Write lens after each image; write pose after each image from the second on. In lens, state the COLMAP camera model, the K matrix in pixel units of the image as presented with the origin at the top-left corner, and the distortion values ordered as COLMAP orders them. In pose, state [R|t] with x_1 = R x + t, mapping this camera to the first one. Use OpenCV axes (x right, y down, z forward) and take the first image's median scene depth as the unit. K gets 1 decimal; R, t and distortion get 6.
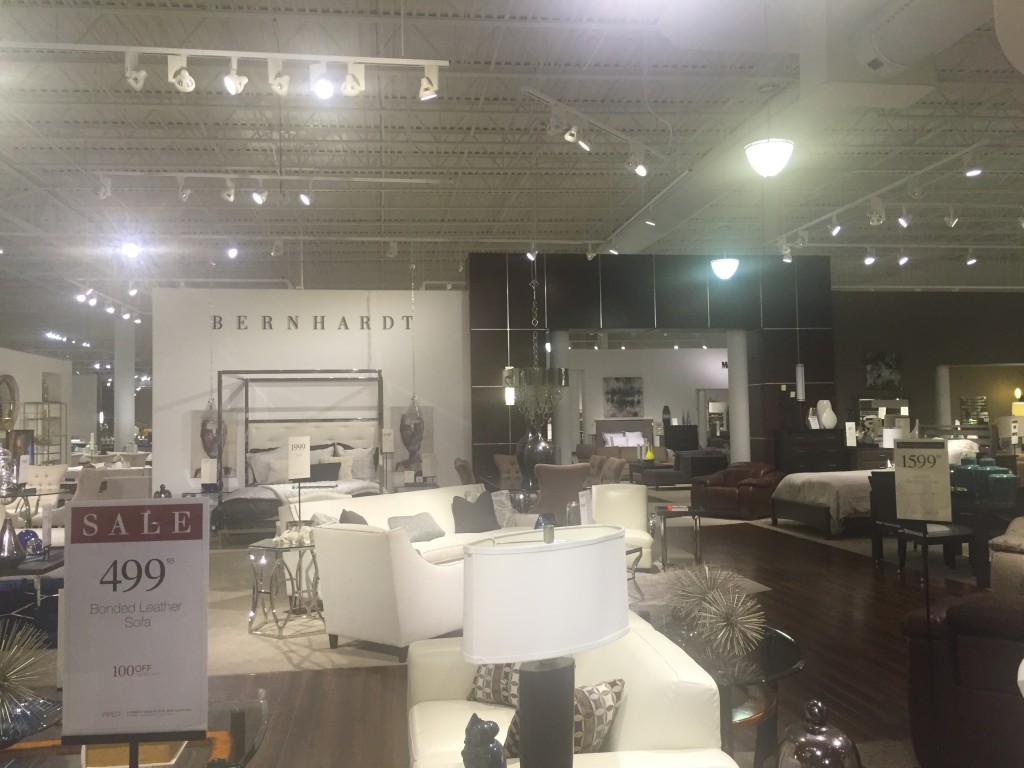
lens RADIAL K [[875.6, 0, 508.7], [0, 875.6, 376.5], [0, 0, 1]] dist [0.042534, -0.028471]
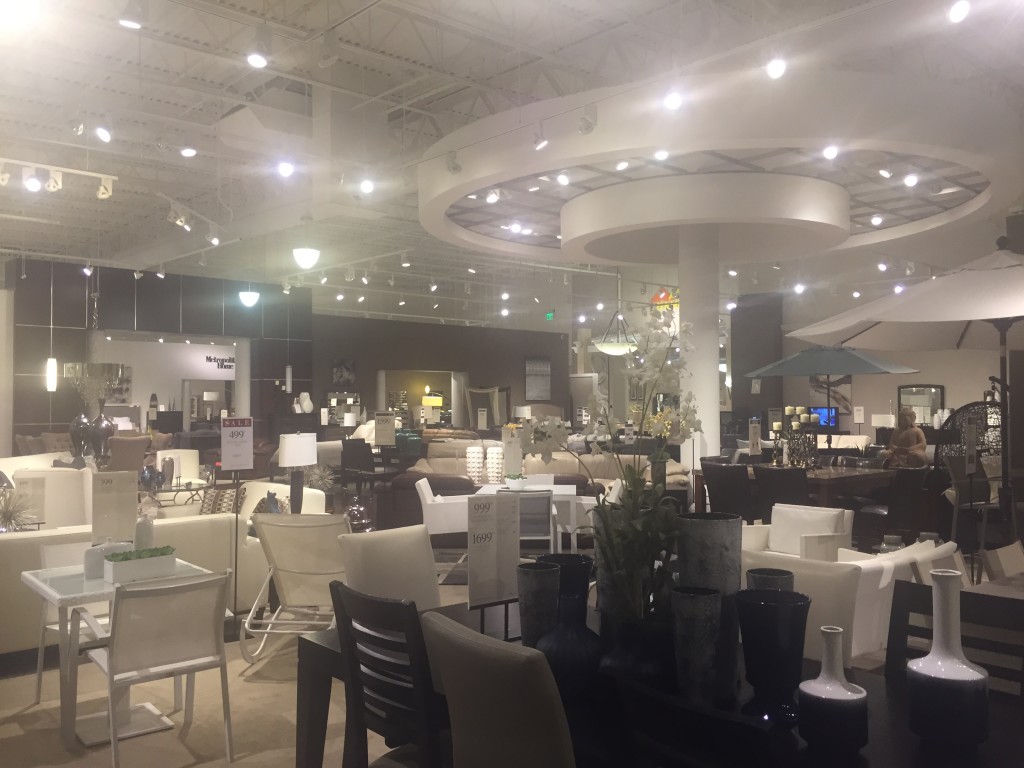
lens RADIAL K [[875.6, 0, 510.9], [0, 875.6, 383.5], [0, 0, 1]] dist [0.042534, -0.028471]
pose [[0.816787, 0.026750, 0.576319, -0.174087], [-0.038478, 0.999226, 0.008154, -0.011013], [-0.575655, -0.028835, 0.817184, -0.317129]]
